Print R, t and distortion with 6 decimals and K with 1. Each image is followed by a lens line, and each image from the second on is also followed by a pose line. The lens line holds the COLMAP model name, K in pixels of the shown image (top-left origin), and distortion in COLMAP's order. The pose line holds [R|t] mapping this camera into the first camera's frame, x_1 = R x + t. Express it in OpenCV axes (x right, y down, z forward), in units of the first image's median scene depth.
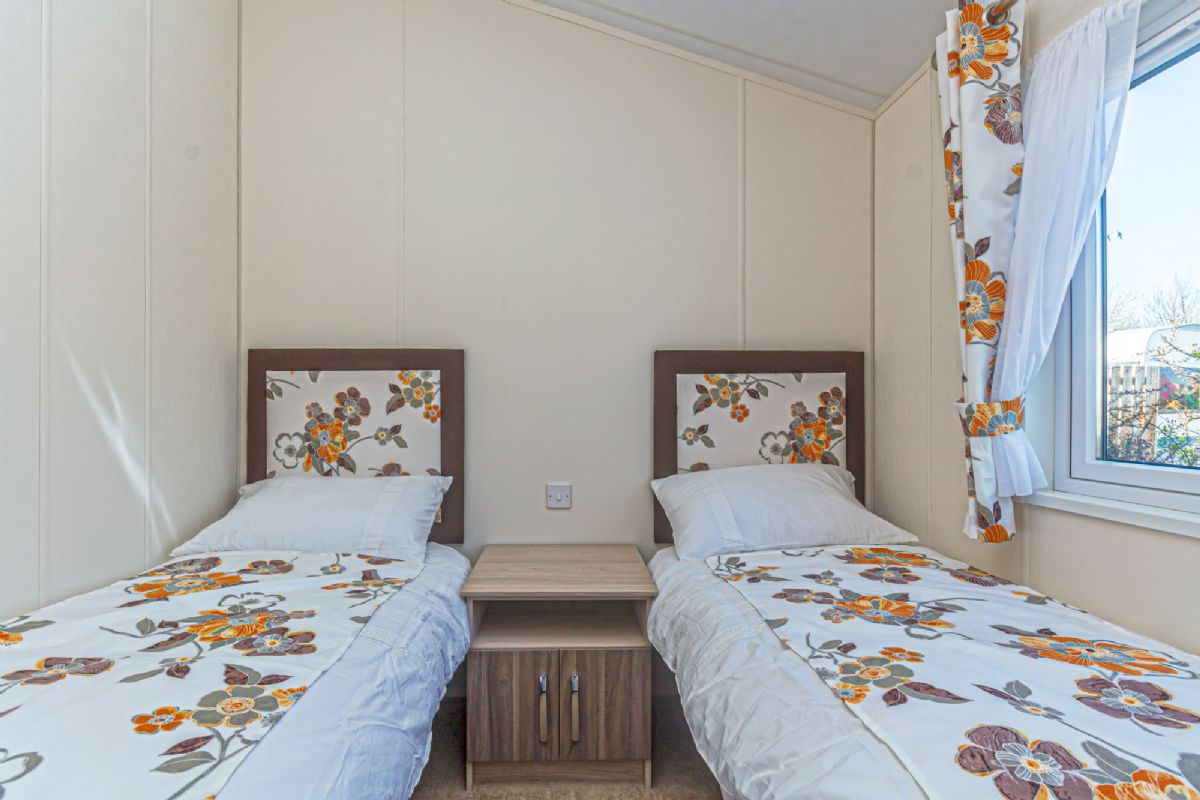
lens RADIAL K [[583.1, 0, 593.1], [0, 583.1, 416.5], [0, 0, 1]] dist [-0.004570, -0.001495]
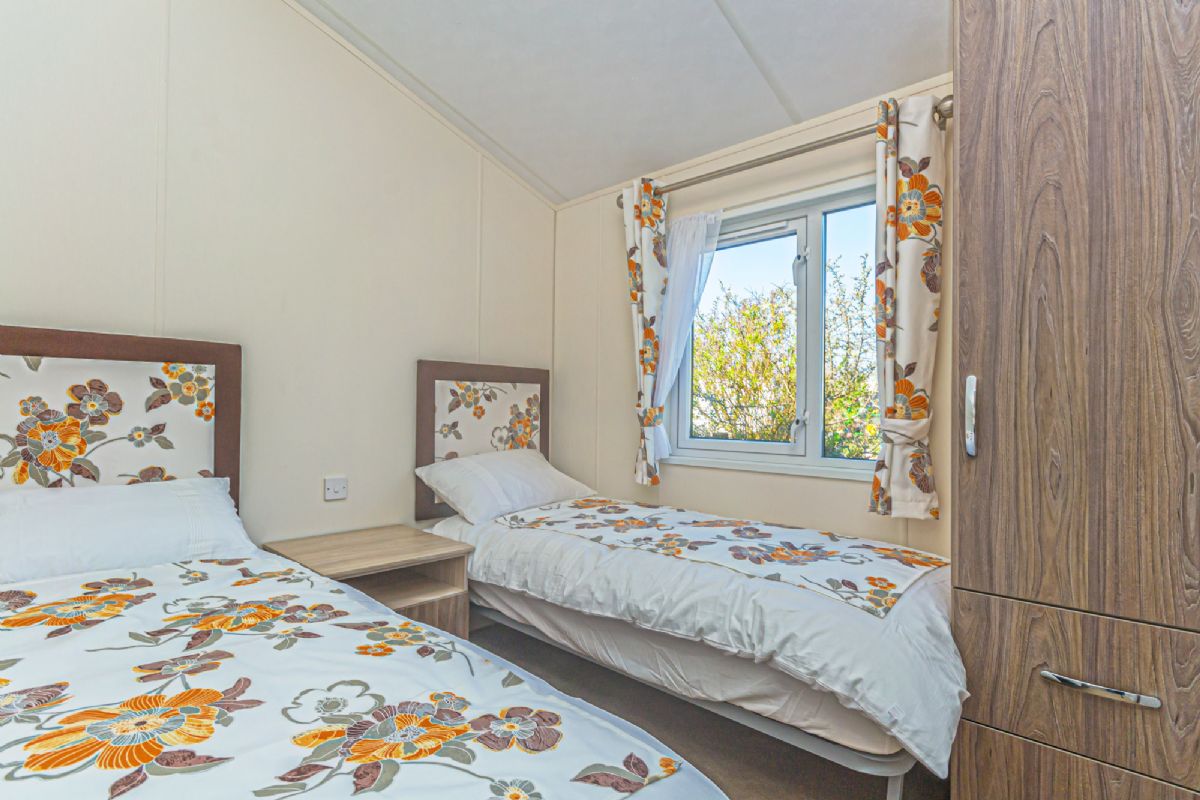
lens RADIAL K [[583.1, 0, 593.1], [0, 583.1, 416.5], [0, 0, 1]] dist [-0.004570, -0.001495]
pose [[0.704808, -0.000019, 0.709398, -0.501167], [-0.002275, 0.999995, 0.002287, -0.000061], [-0.709394, -0.003226, 0.704804, -0.096023]]
